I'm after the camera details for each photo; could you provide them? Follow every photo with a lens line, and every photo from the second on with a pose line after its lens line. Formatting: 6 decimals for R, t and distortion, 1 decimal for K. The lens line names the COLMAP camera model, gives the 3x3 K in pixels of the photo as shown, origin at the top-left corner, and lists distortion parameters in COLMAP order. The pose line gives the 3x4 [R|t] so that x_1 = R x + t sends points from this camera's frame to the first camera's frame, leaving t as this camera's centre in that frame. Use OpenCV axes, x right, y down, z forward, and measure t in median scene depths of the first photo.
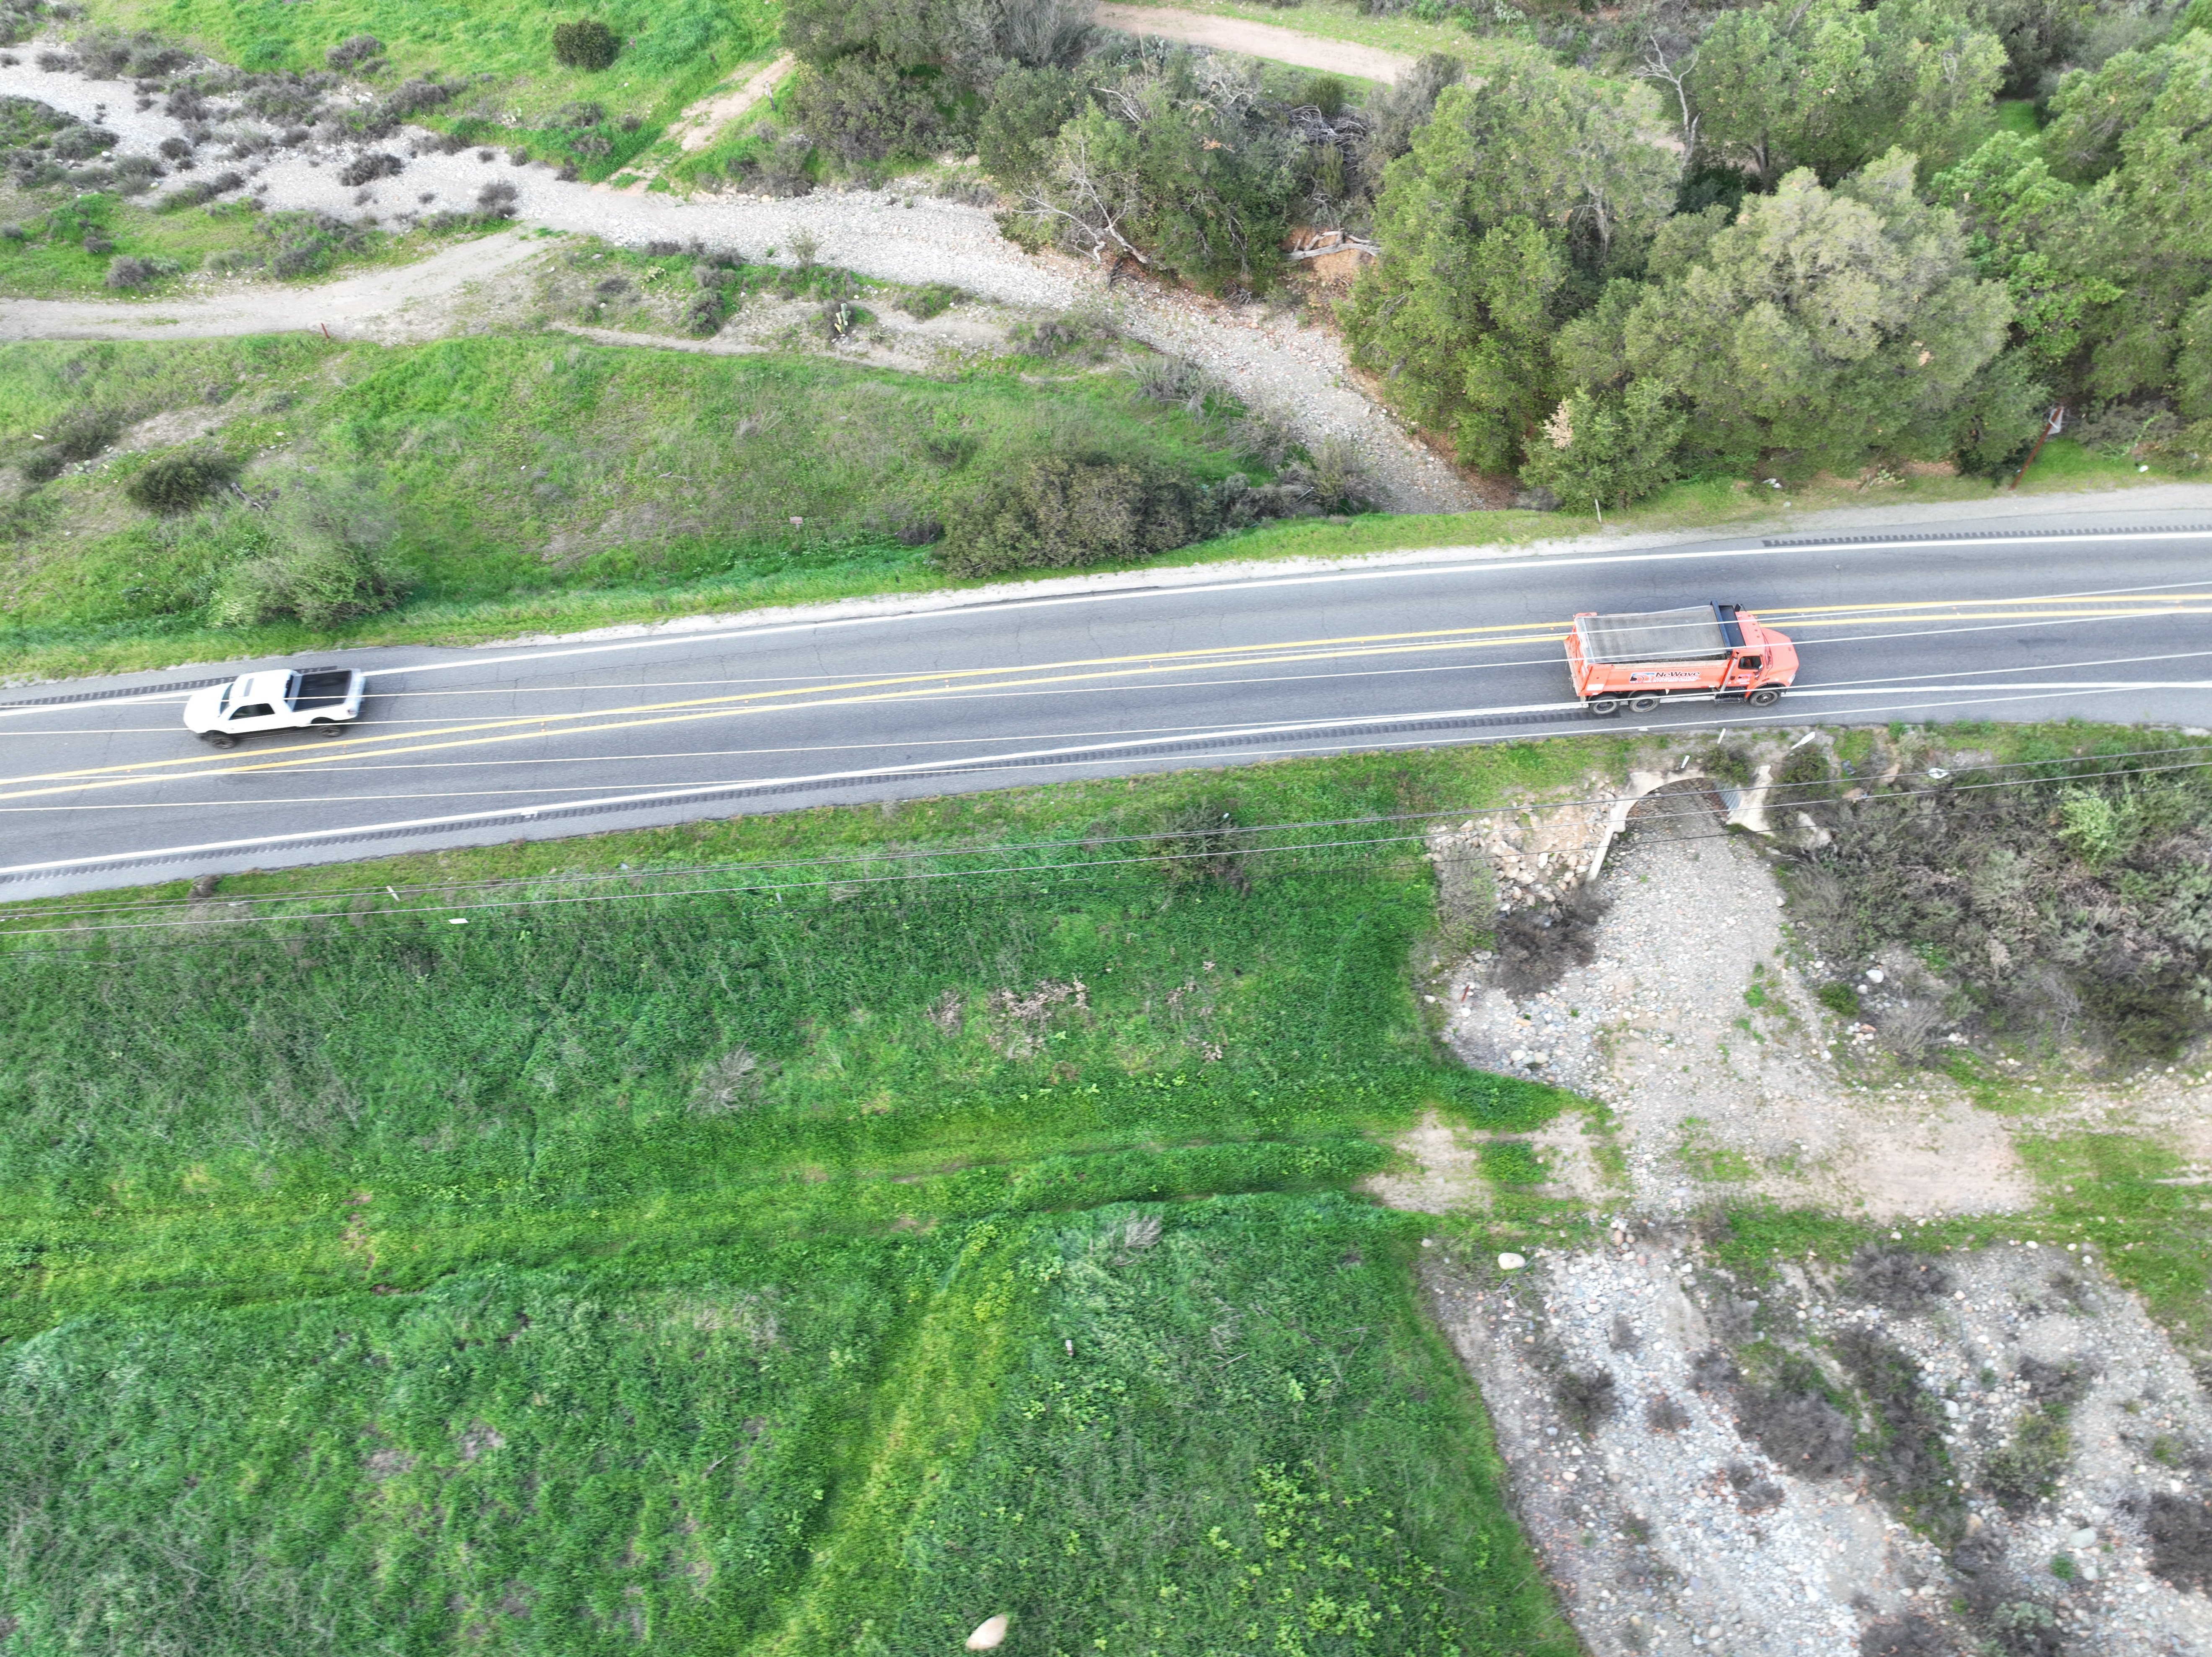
lens RADIAL K [[1579.0, 0, 1106.0], [0, 1579.0, 828.5], [0, 0, 1]] dist [-0.000039, 0.031906]
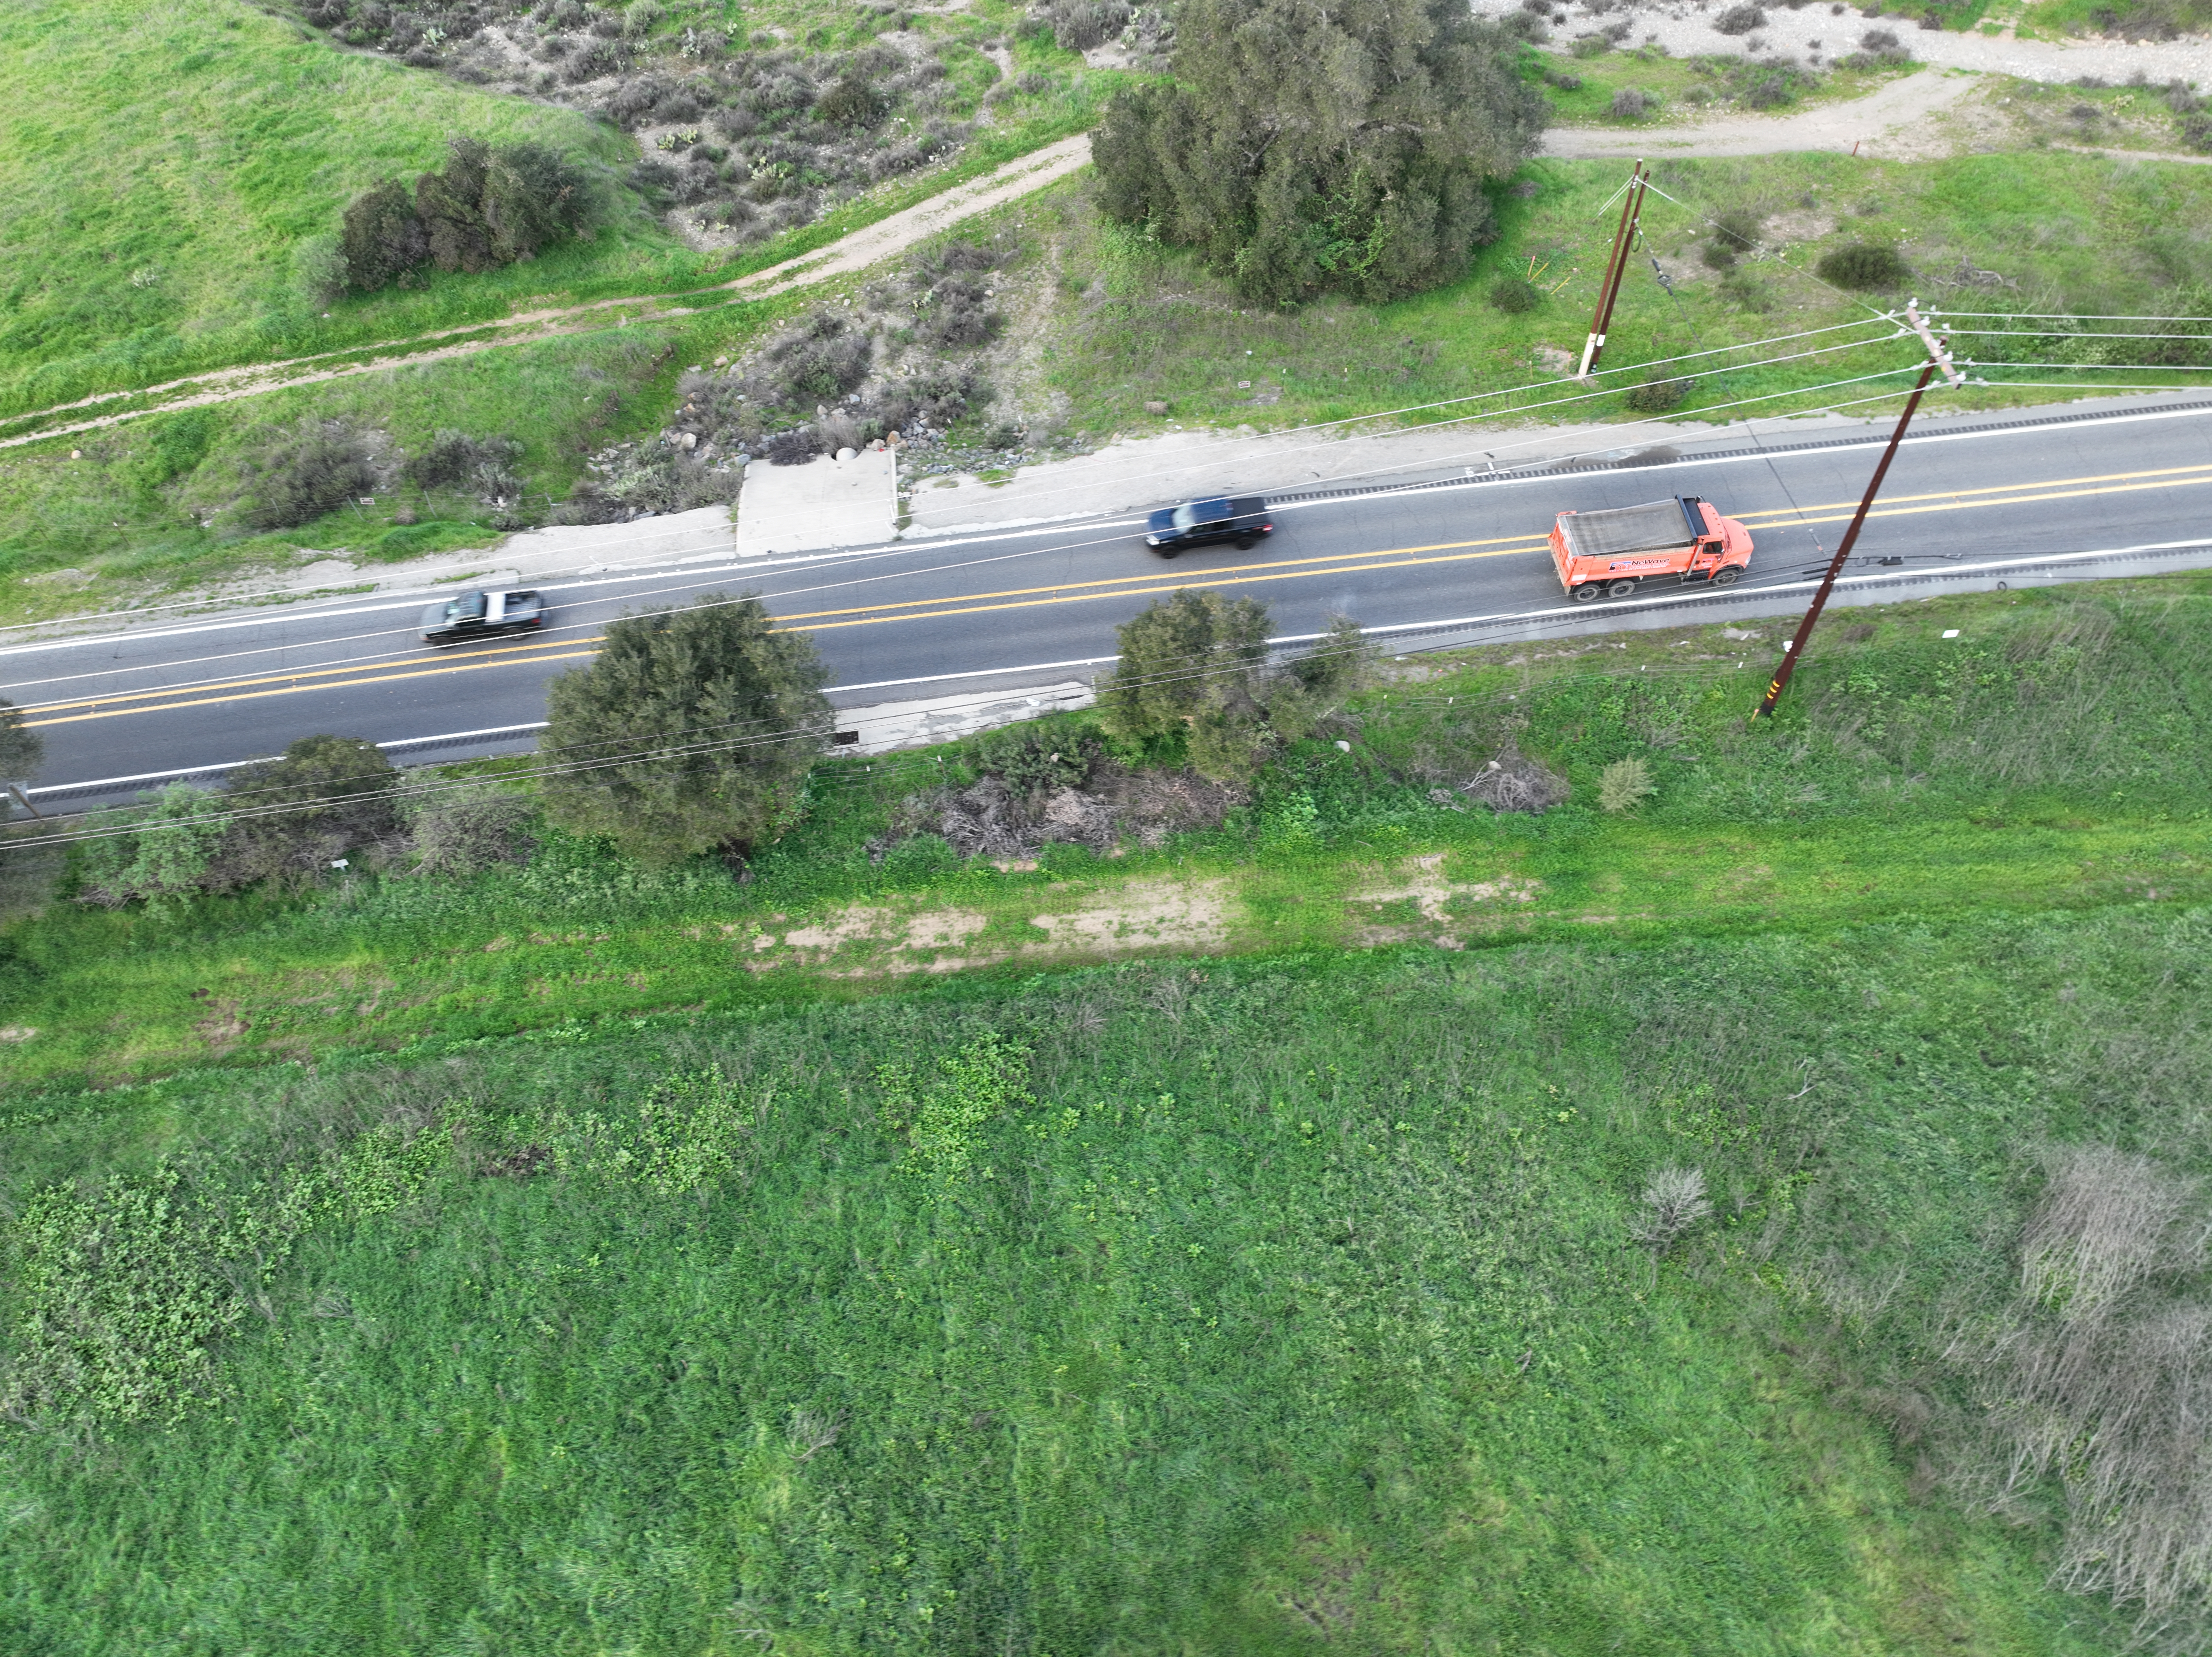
lens RADIAL K [[1564.3, 0, 1106.0], [0, 1564.3, 828.5], [0, 0, 1]] dist [0.002760, 0.021764]
pose [[0.999872, 0.015731, 0.003040, -1.006360], [-0.015732, 0.999876, 0.000117, 0.169609], [-0.003038, -0.000165, 0.999995, -0.100437]]
